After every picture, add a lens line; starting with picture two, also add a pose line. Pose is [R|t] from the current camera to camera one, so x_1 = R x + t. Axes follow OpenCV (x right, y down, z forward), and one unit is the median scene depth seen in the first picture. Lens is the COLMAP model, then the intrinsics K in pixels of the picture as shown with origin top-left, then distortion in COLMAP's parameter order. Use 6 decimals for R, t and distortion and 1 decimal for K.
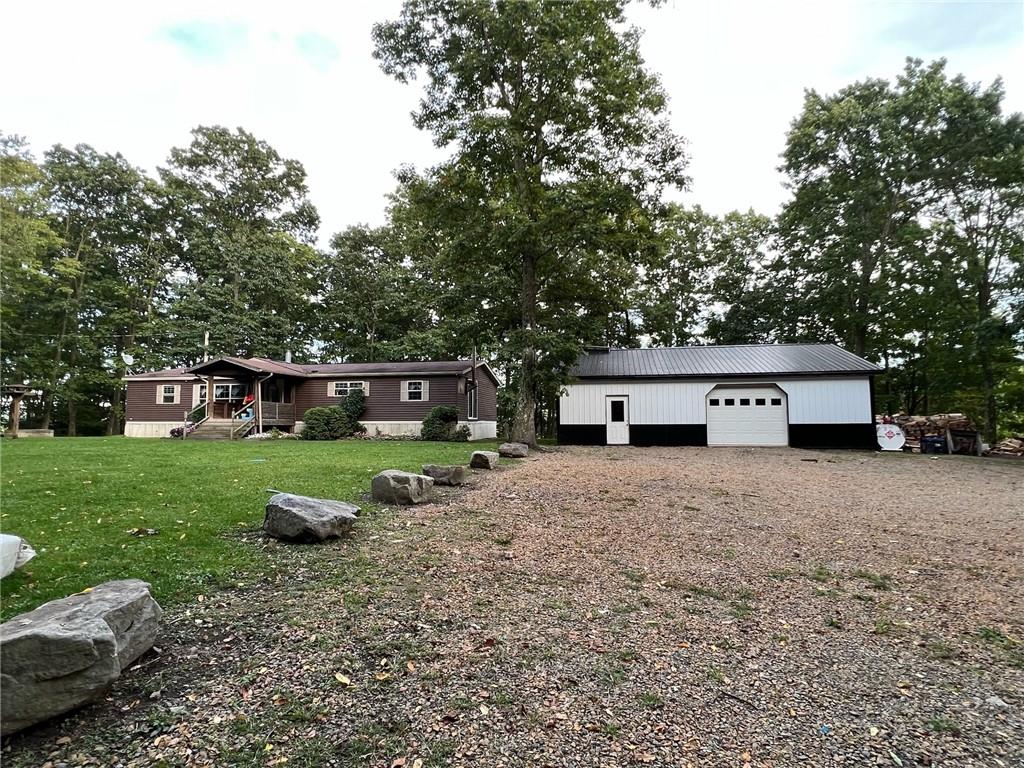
lens RADIAL K [[554.1, 0, 516.8], [0, 554.1, 379.6], [0, 0, 1]] dist [-0.000772, 0.000499]
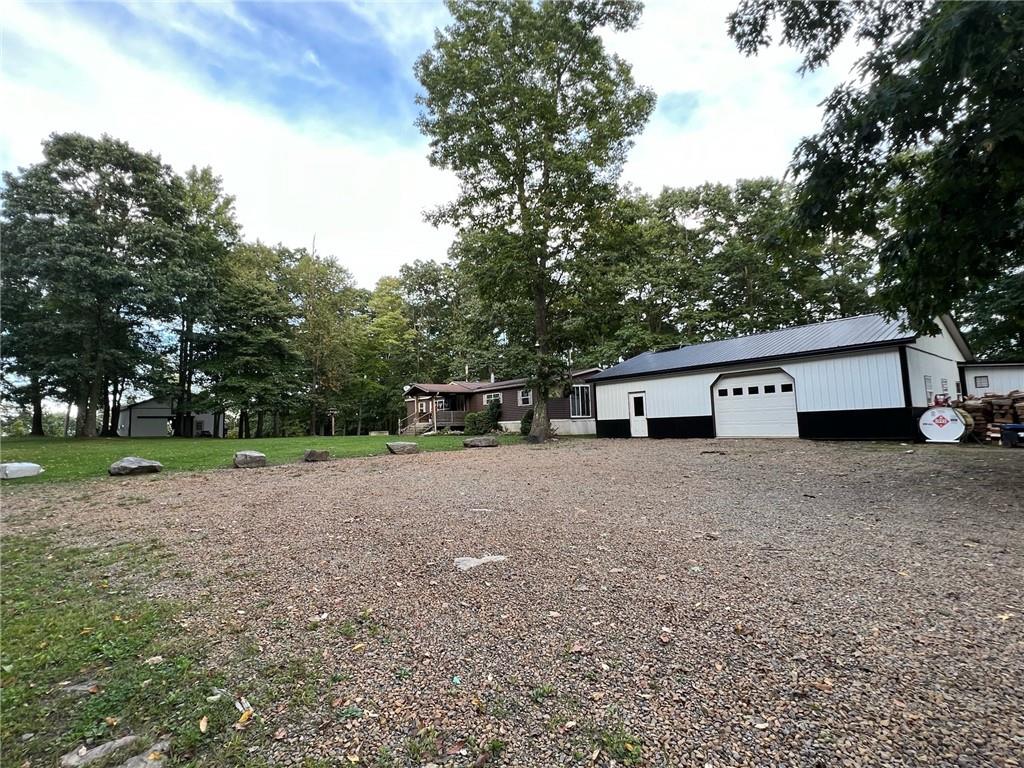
lens RADIAL K [[478.5, 0, 506.1], [0, 478.5, 384.6], [0, 0, 1]] dist [-0.001472, 0.001044]
pose [[0.758576, -0.078422, -0.646848, 0.564396], [0.080496, 0.996405, -0.026402, 0.017022], [0.646593, -0.032041, 0.762162, 0.109437]]
